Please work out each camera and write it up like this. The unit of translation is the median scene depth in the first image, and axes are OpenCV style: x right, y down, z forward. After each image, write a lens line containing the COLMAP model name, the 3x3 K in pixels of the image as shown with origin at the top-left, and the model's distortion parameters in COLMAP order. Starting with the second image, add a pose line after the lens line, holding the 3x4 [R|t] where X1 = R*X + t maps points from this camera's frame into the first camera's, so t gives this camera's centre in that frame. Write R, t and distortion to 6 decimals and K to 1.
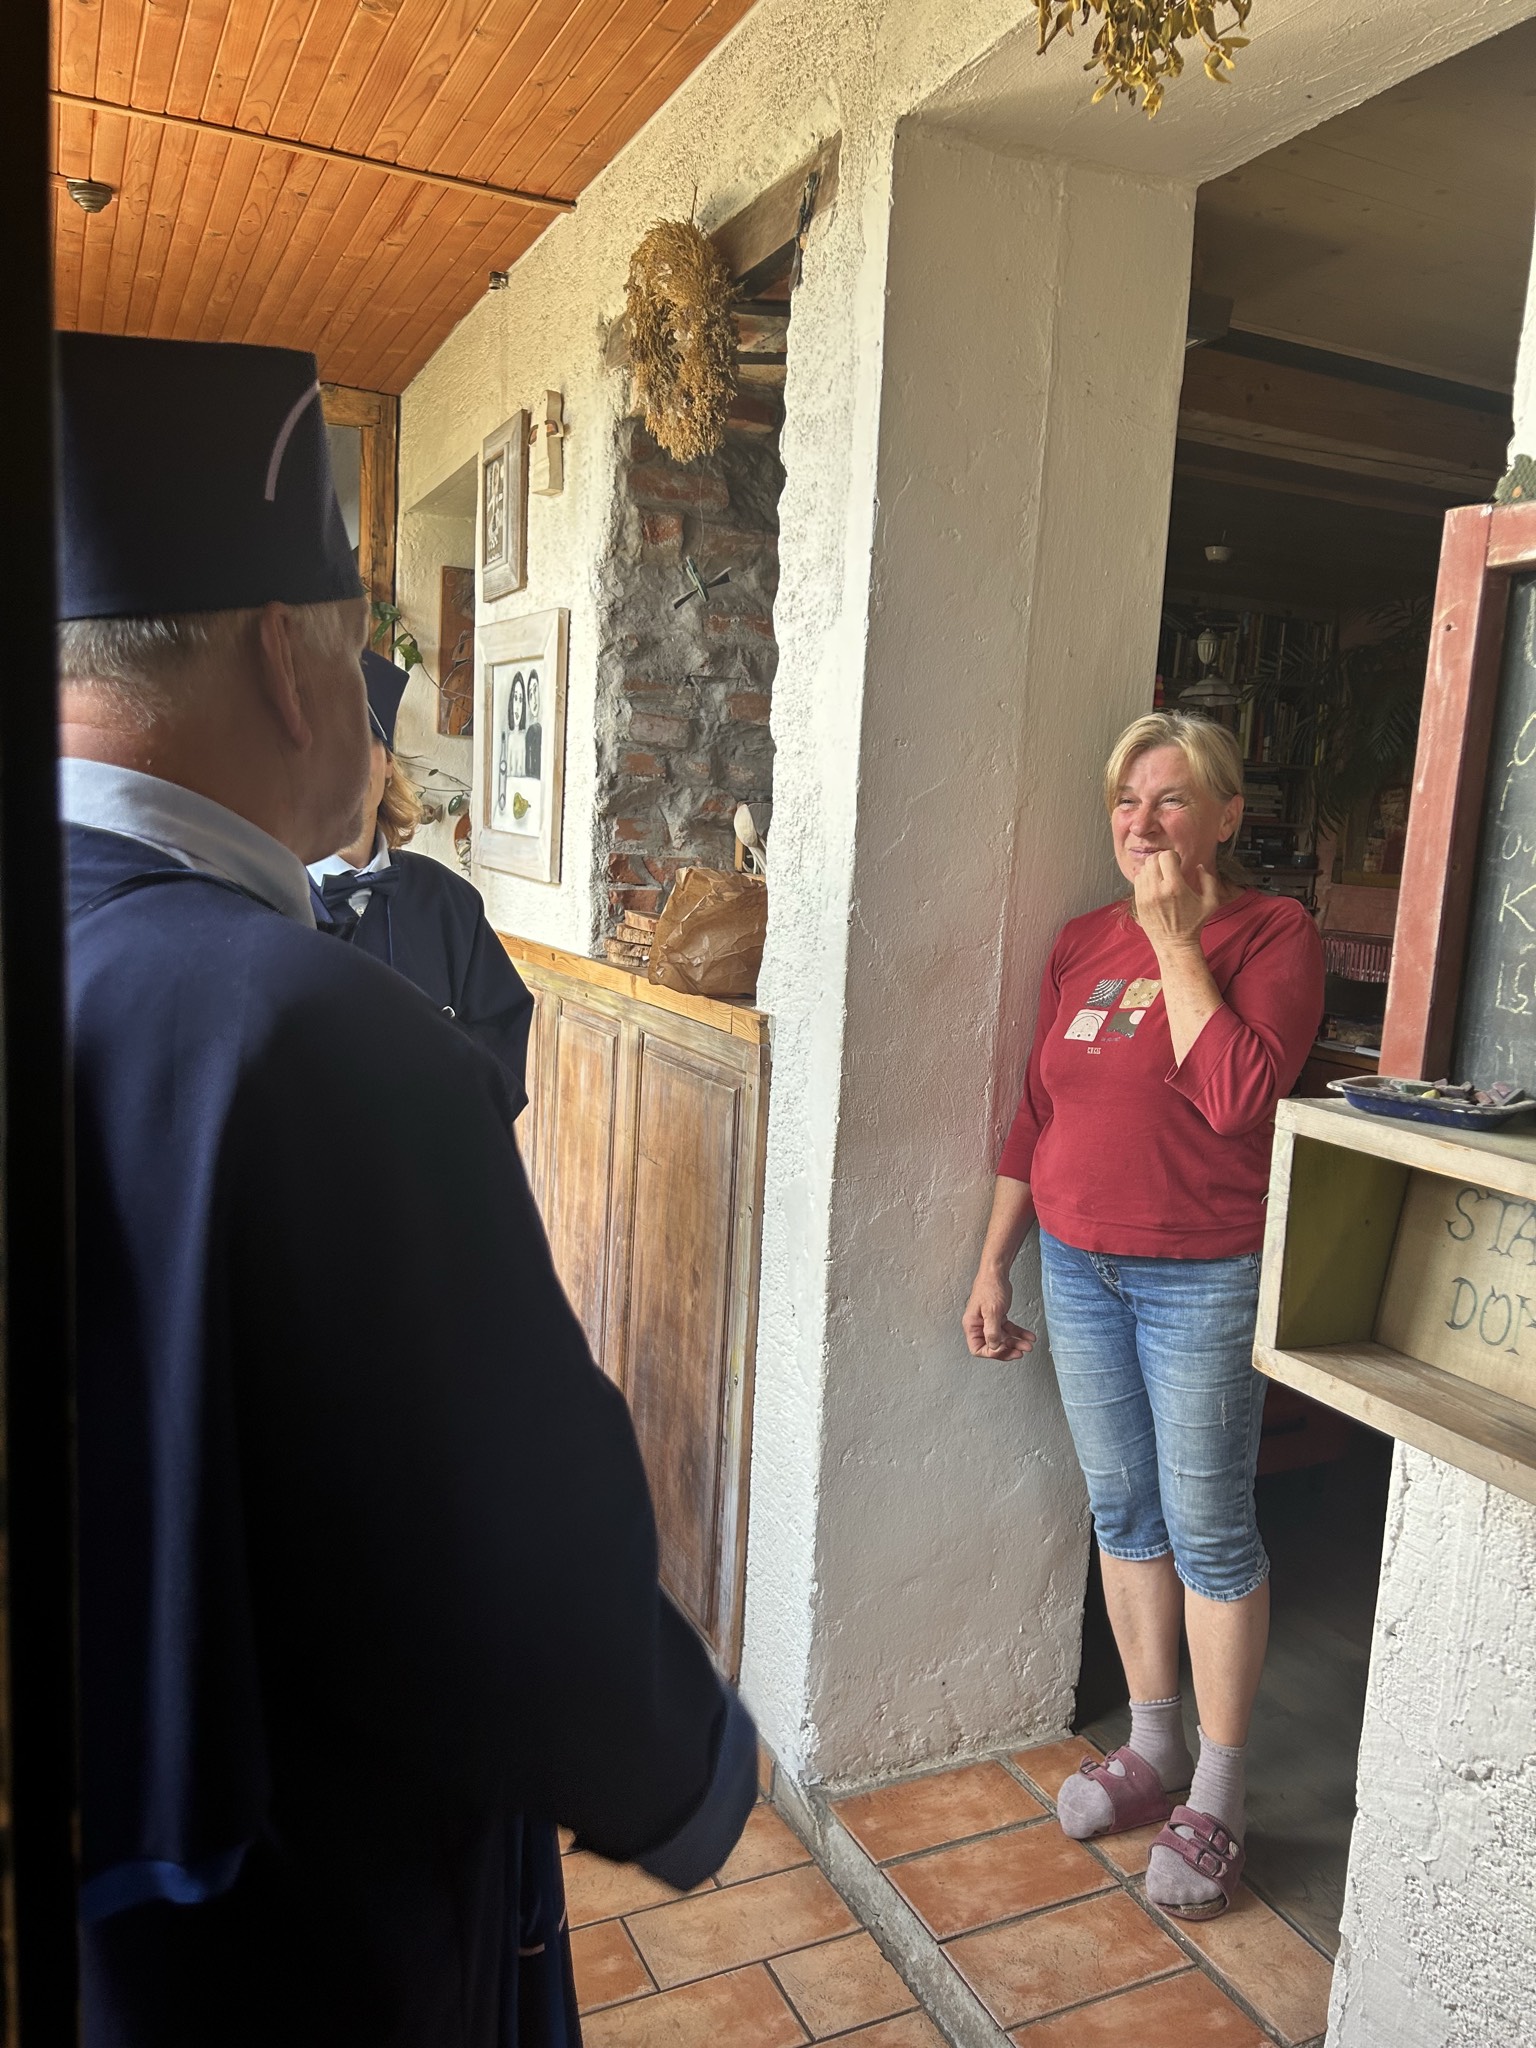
lens RADIAL K [[1550.5, 0, 774.0], [0, 1550.5, 1043.7], [0, 0, 1]] dist [0.094202, -0.227737]
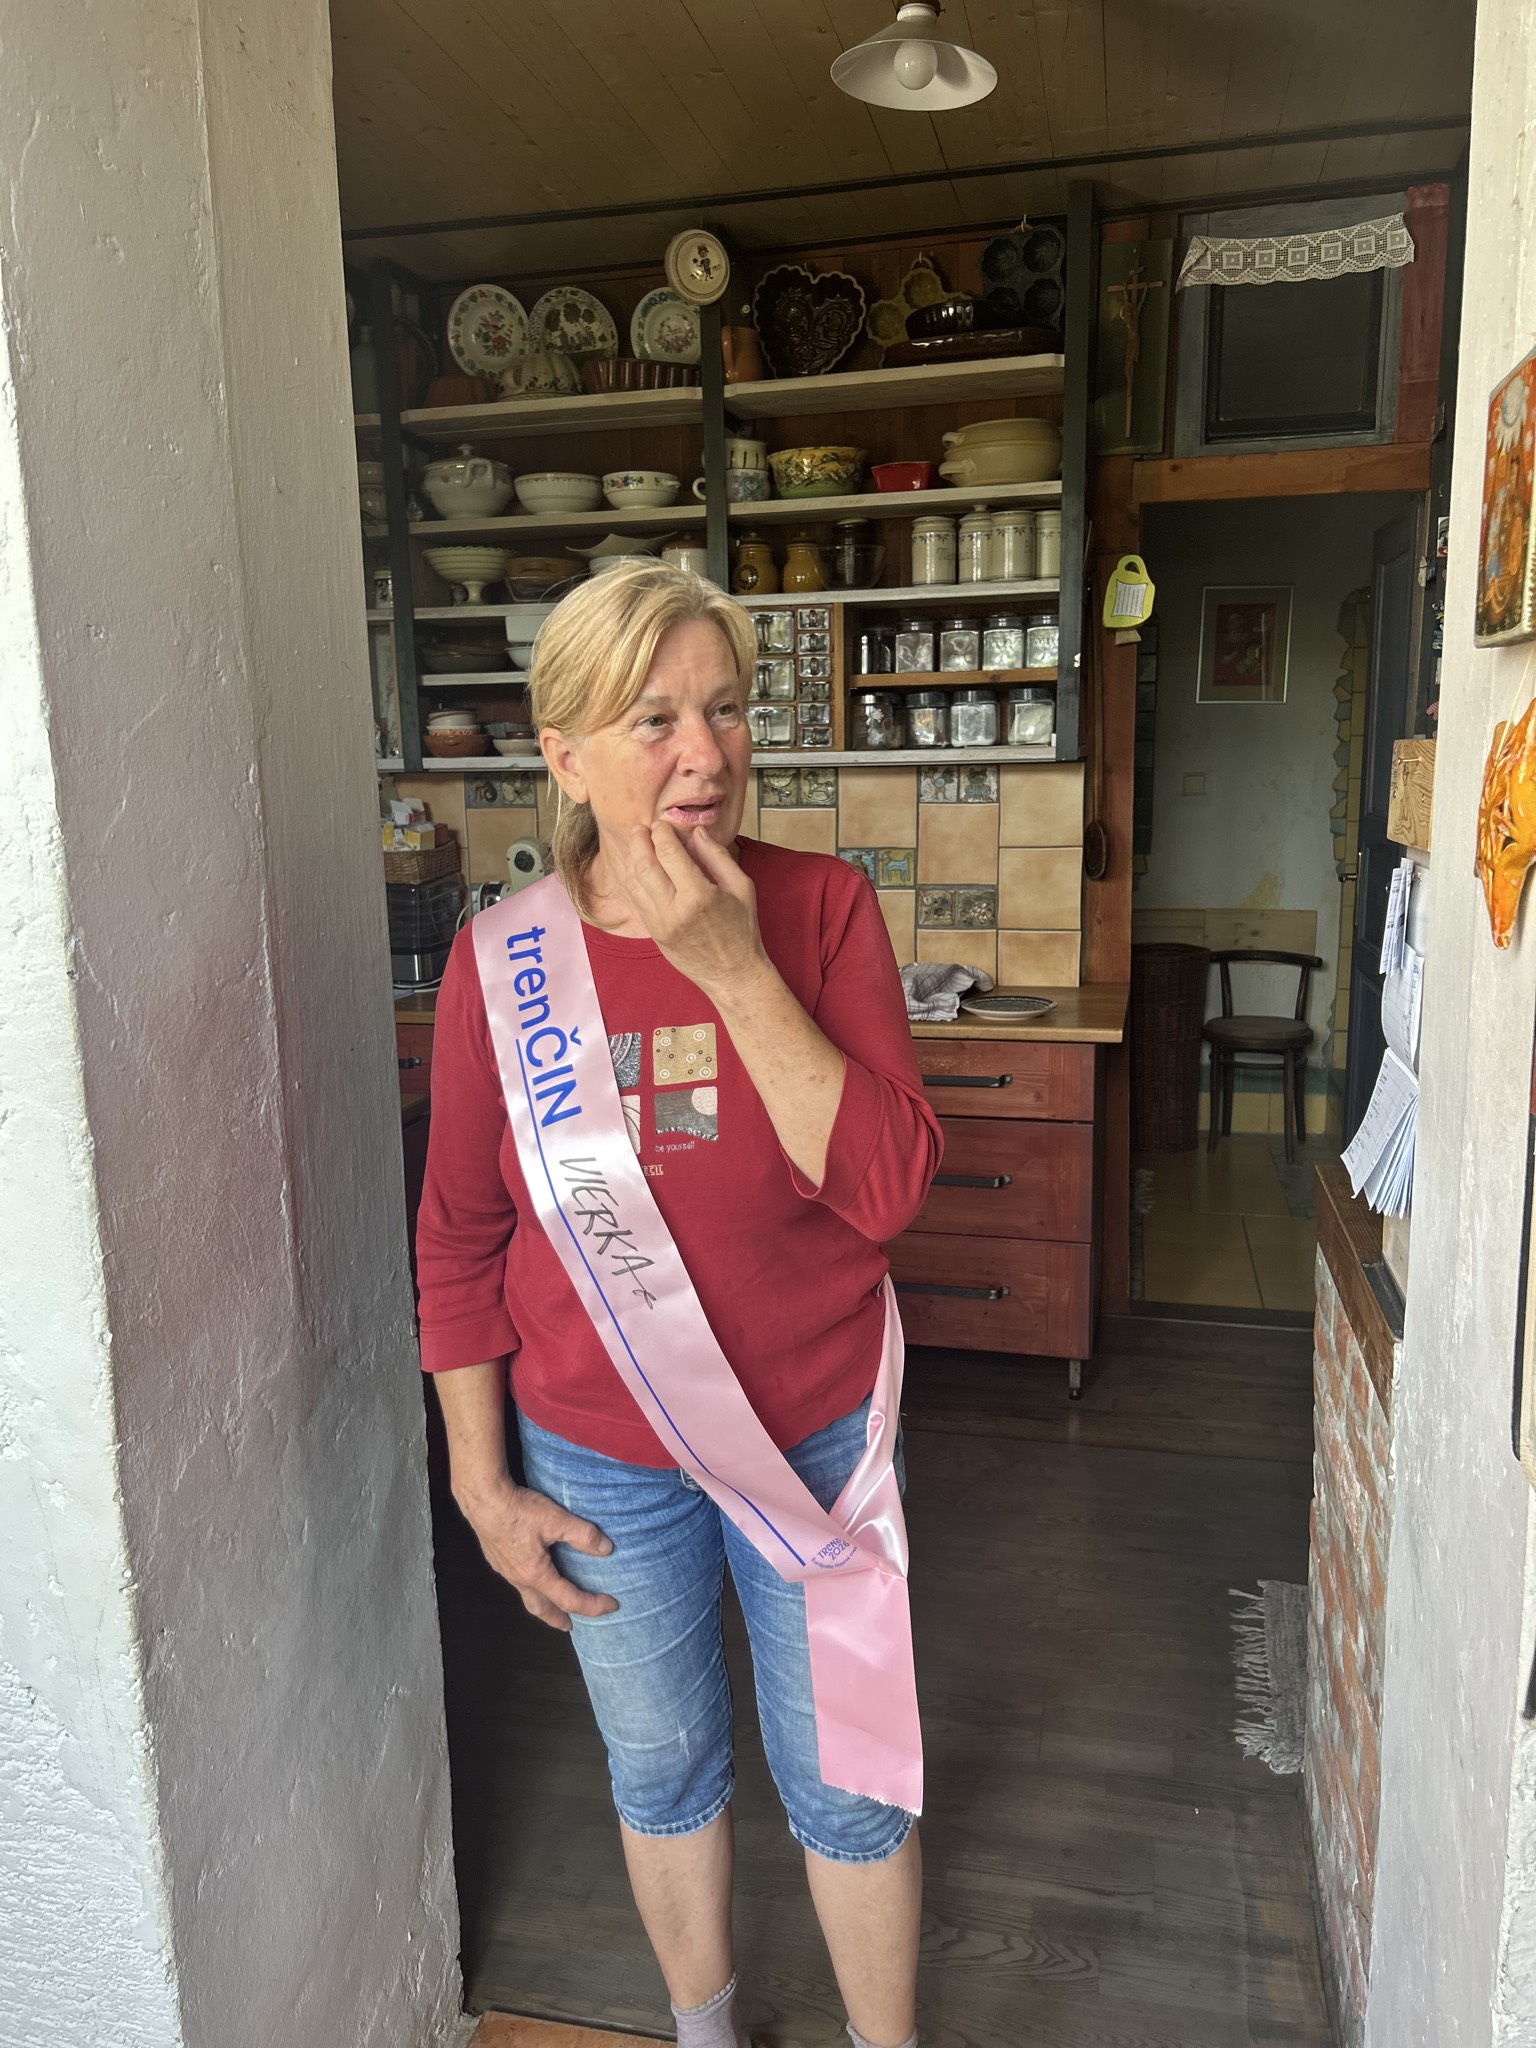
lens RADIAL K [[1552.7, 0, 769.8], [0, 1552.7, 1025.4], [0, 0, 1]] dist [0.012175, -0.007314]
pose [[0.613151, -0.201968, 0.763711, -0.191759], [0.162549, 0.978334, 0.128223, -0.081853], [-0.773061, 0.045520, 0.632696, 0.435609]]
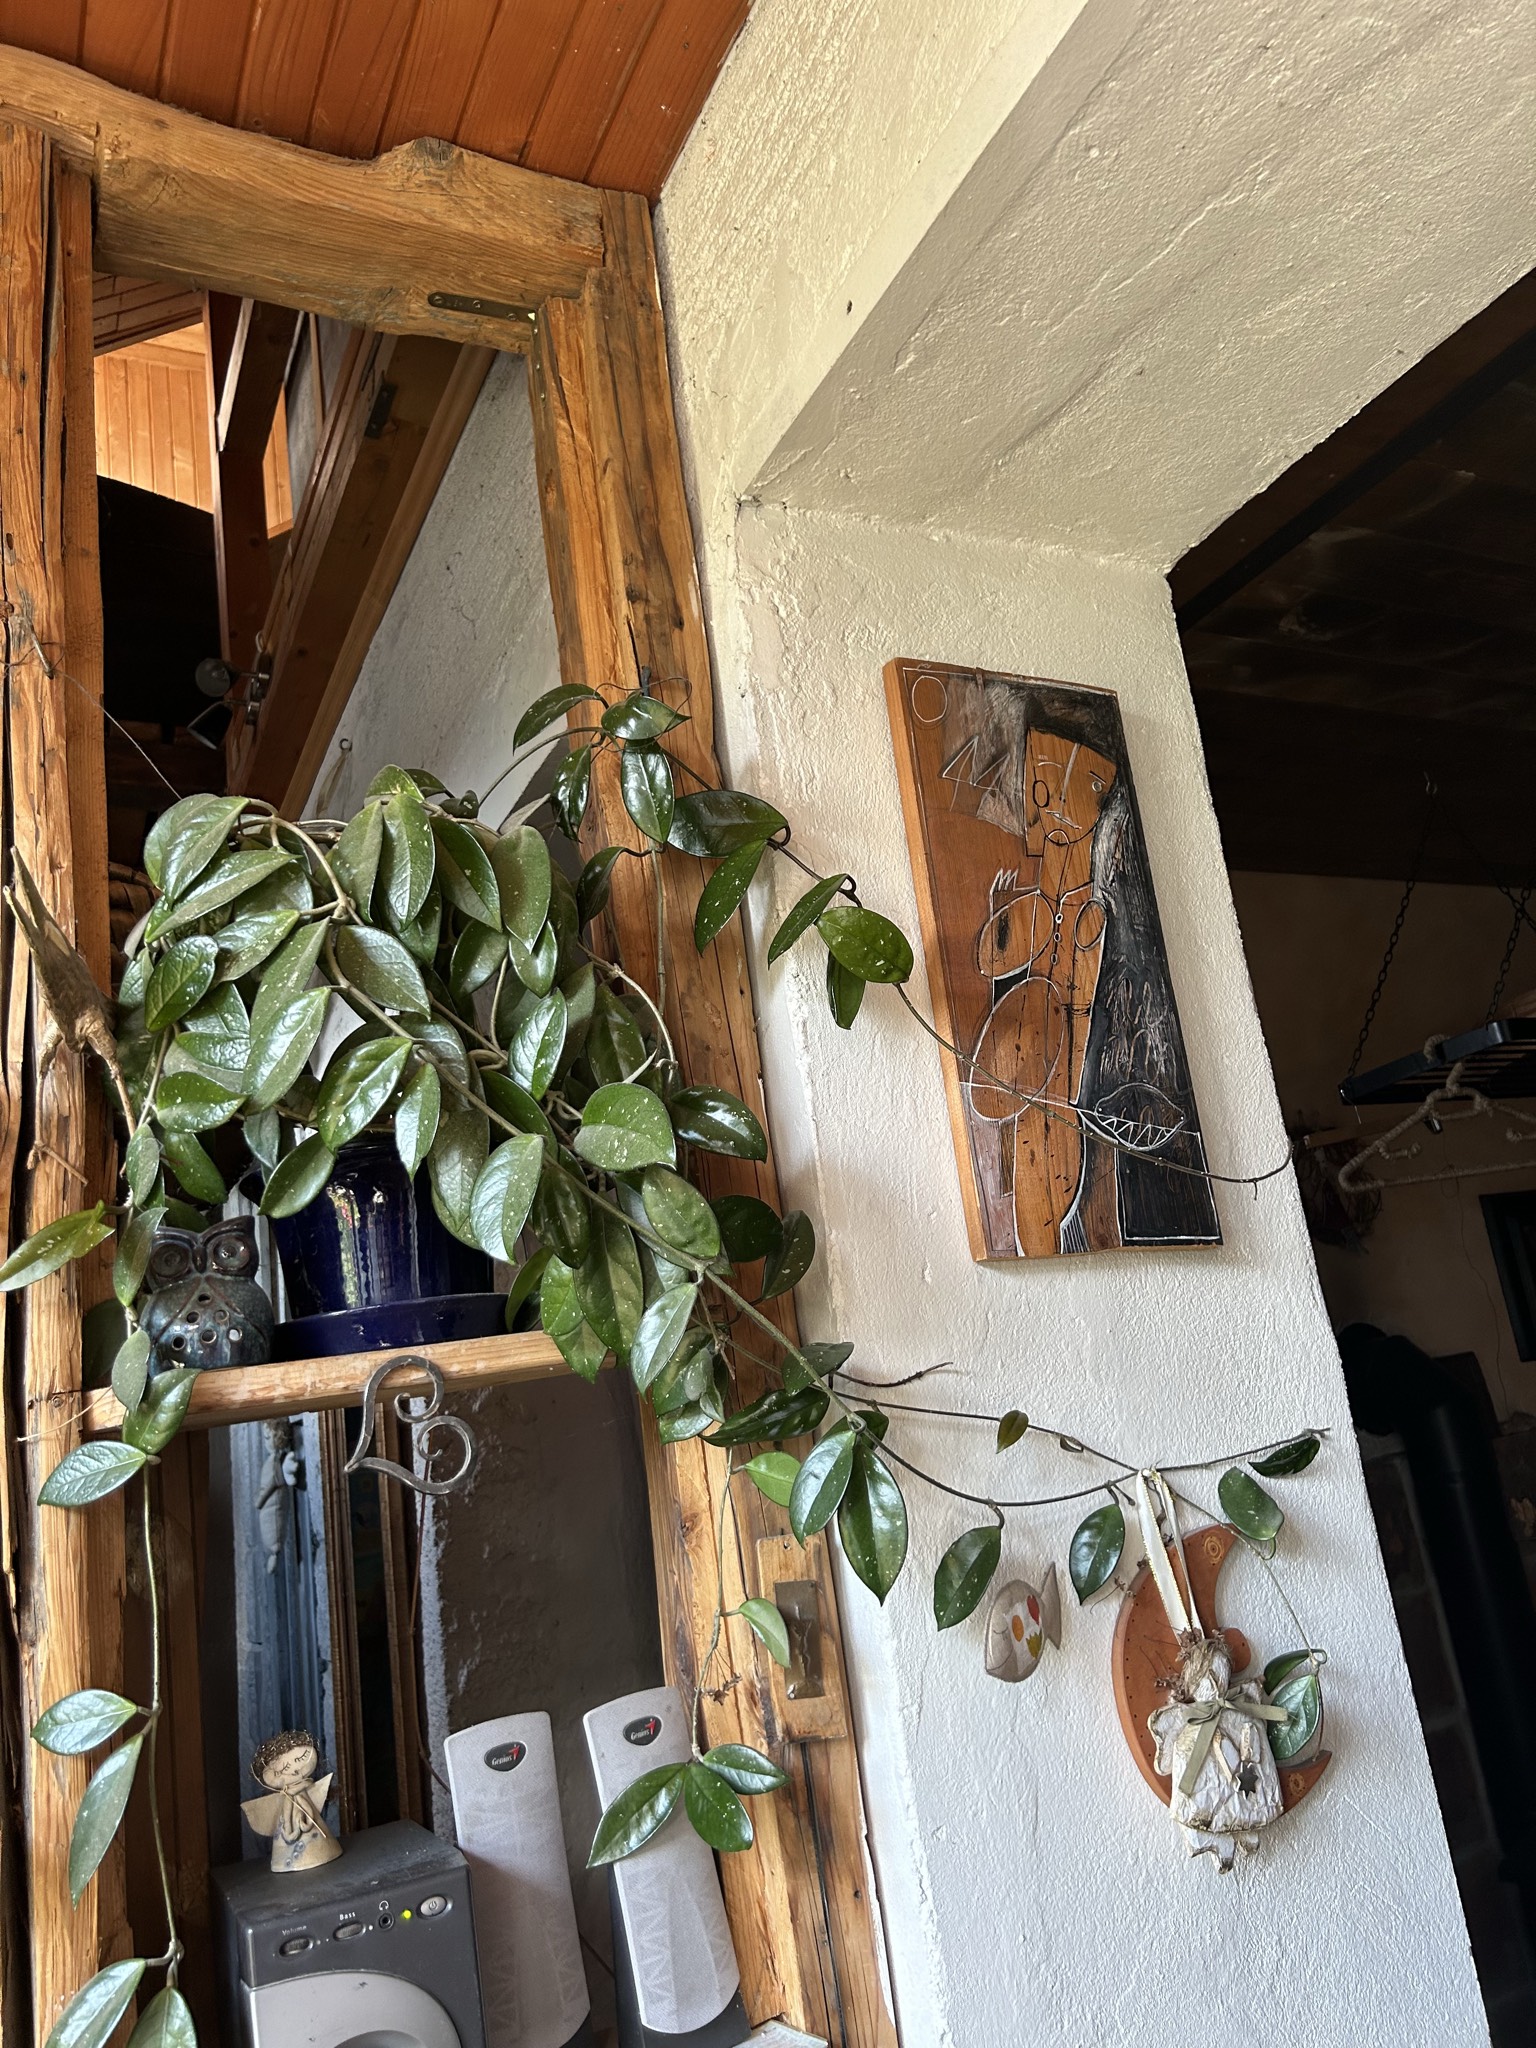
lens RADIAL K [[1553.4, 0, 801.4], [0, 1553.4, 1017.5], [0, 0, 1]] dist [0.028048, -0.015332]
pose [[0.981737, -0.173985, 0.076951, -0.500713], [0.190242, 0.898891, -0.394719, -0.282068], [-0.000495, 0.402149, 0.915574, 1.503610]]
